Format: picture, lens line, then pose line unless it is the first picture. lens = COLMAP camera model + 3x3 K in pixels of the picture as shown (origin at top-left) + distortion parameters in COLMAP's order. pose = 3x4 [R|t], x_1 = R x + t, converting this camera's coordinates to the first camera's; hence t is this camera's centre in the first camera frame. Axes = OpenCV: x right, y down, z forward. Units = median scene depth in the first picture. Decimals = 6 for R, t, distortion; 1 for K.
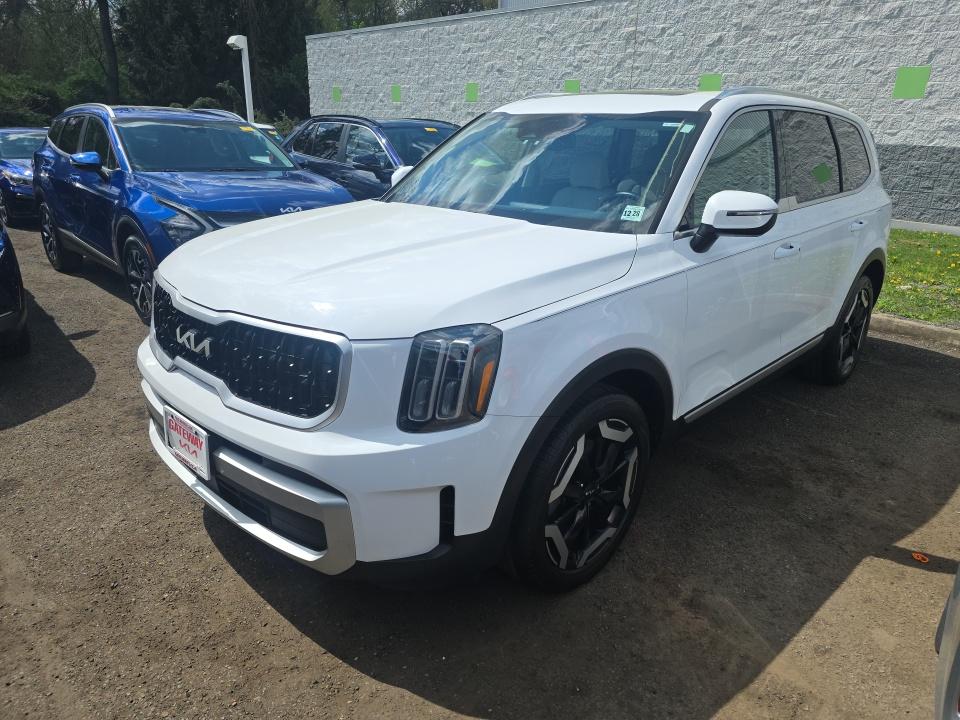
lens RADIAL K [[641.7, 0, 480.0], [0, 641.7, 360.0], [0, 0, 1]] dist [0.010281, -0.002138]
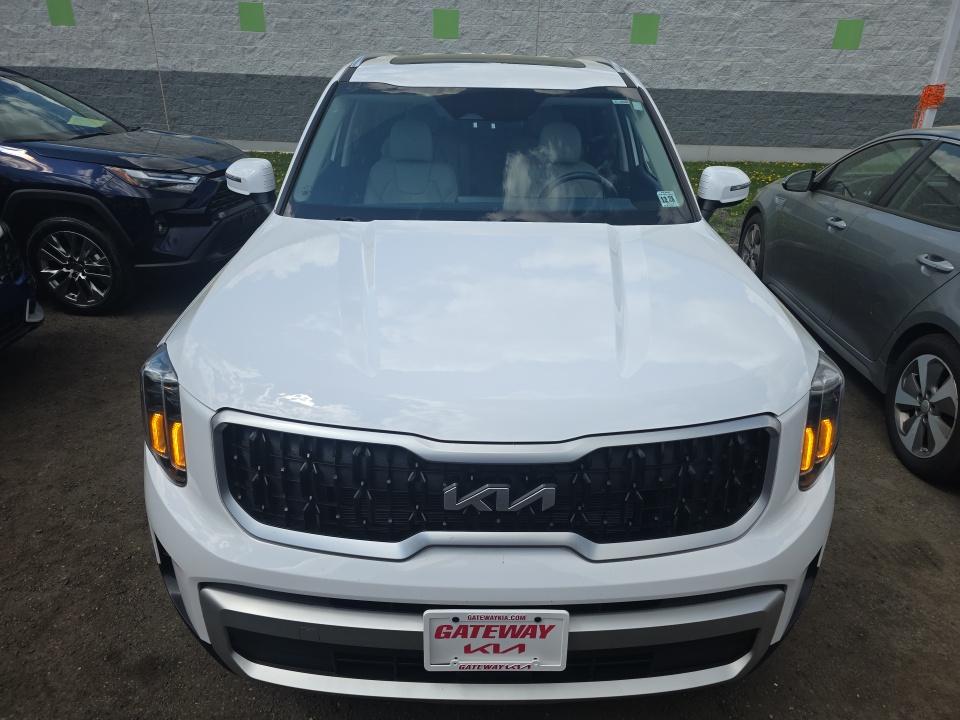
lens RADIAL K [[641.7, 0, 480.0], [0, 641.7, 360.0], [0, 0, 1]] dist [0.010281, -0.002138]
pose [[0.769206, -0.266658, 0.580702, -0.788594], [0.210409, 0.963784, 0.163858, -0.261485], [-0.603365, -0.003856, 0.797456, 0.467917]]
